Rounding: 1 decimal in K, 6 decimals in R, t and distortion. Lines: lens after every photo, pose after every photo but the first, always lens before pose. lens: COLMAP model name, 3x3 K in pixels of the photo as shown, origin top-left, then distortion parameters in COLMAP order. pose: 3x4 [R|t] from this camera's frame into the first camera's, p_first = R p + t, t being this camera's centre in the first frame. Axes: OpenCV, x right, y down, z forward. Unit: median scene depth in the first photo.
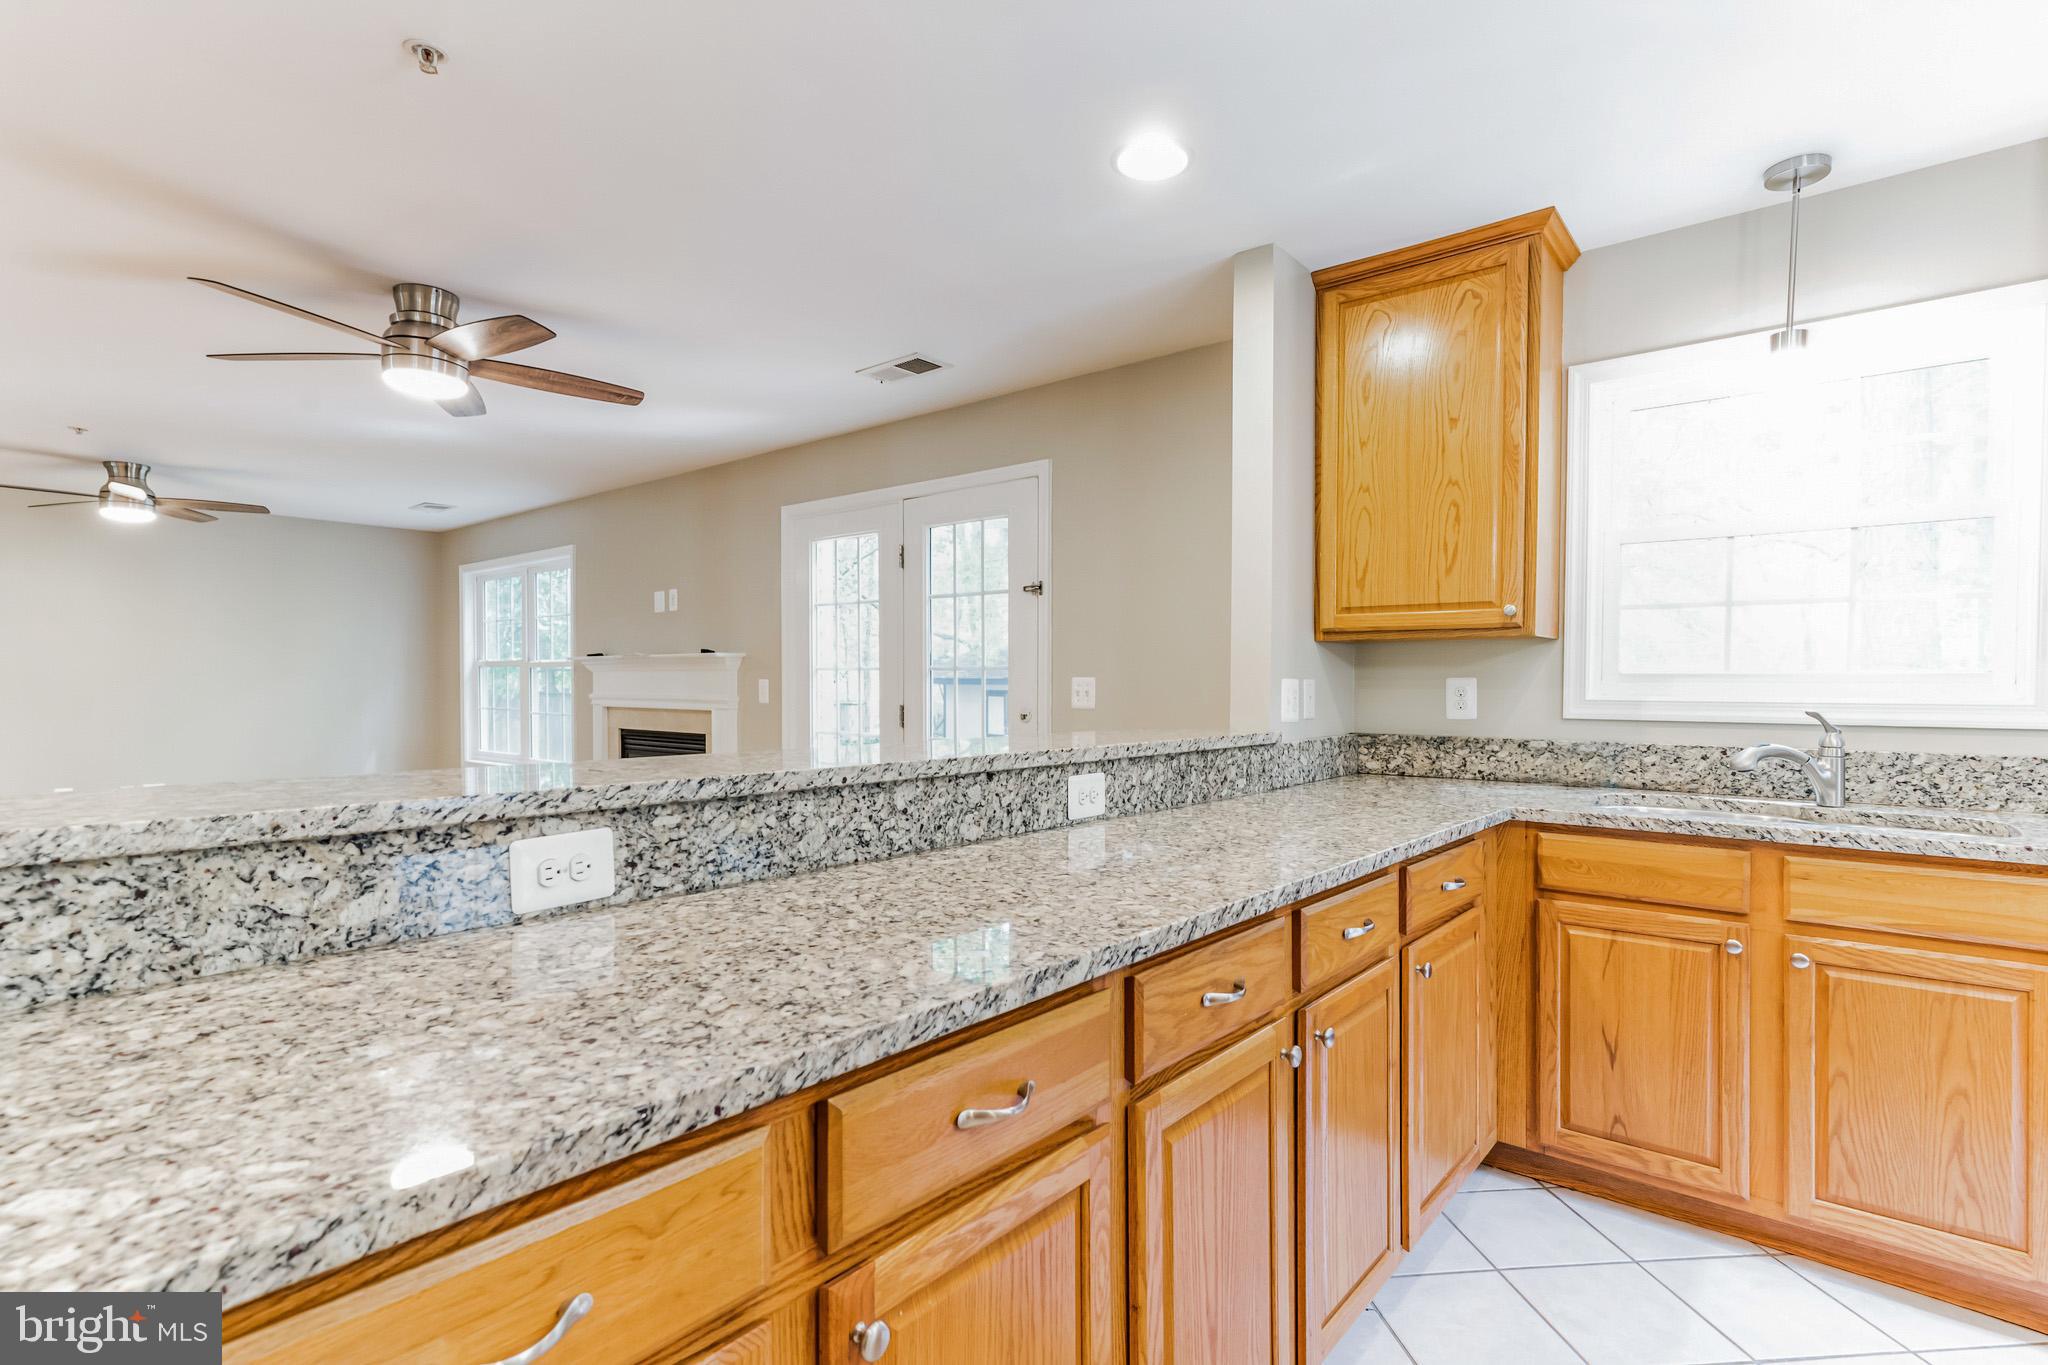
lens RADIAL K [[985.4, 0, 1017.0], [0, 985.4, 693.9], [0, 0, 1]] dist [-0.001678, -0.001486]
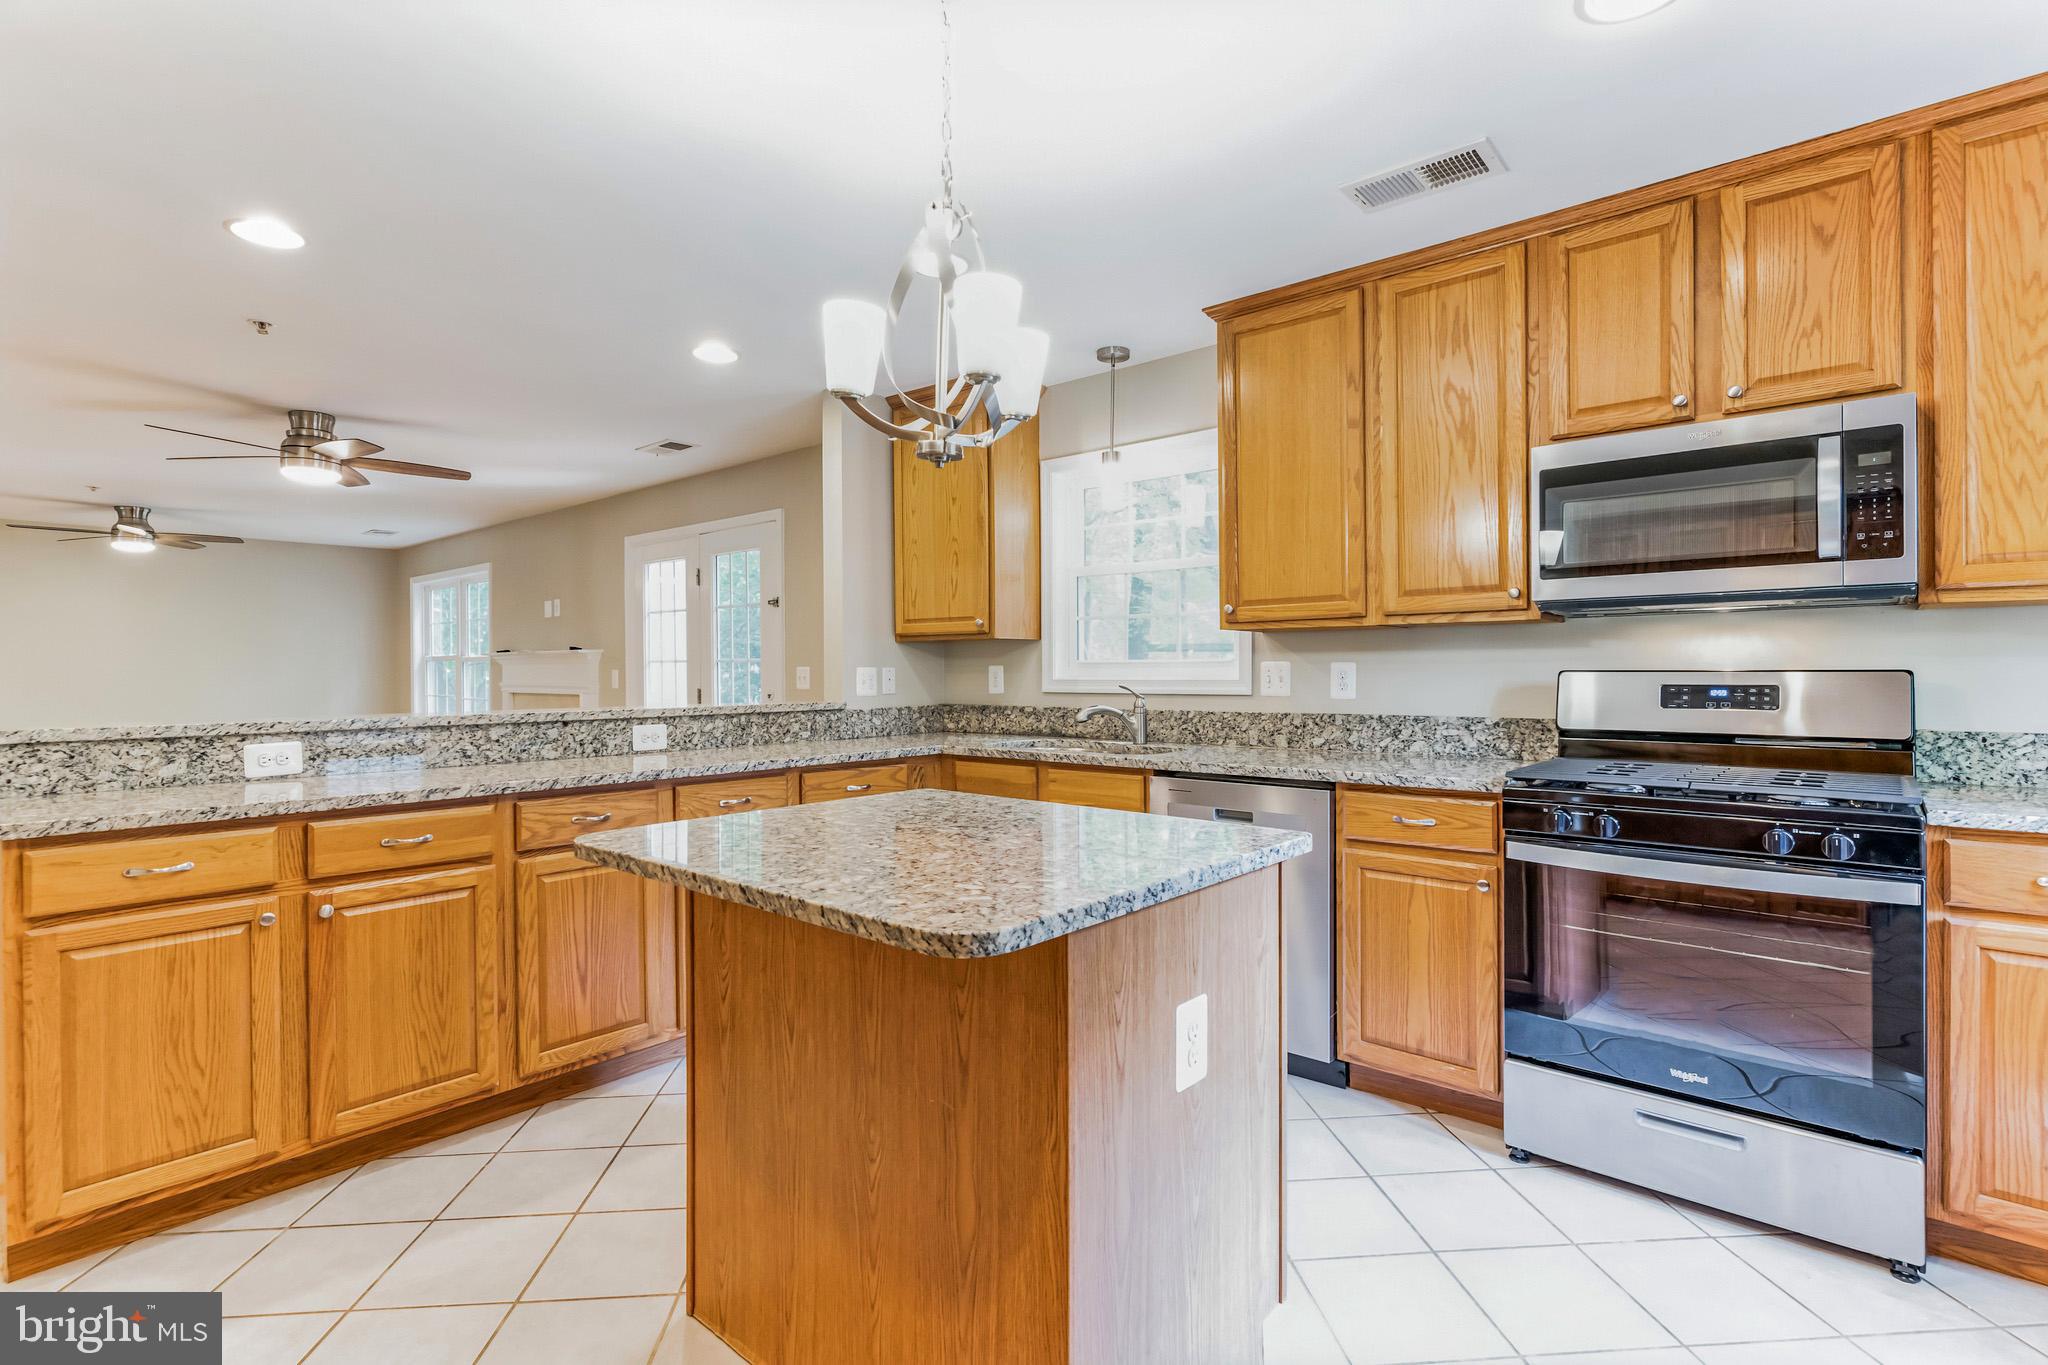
lens RADIAL K [[985.4, 0, 1028.6], [0, 985.4, 665.2], [0, 0, 1]] dist [-0.001678, -0.001486]
pose [[0.999830, -0.008121, -0.016559, 0.682239], [0.007851, 0.999837, -0.016281, 0.009952], [0.016689, 0.016148, 0.999730, -0.631339]]
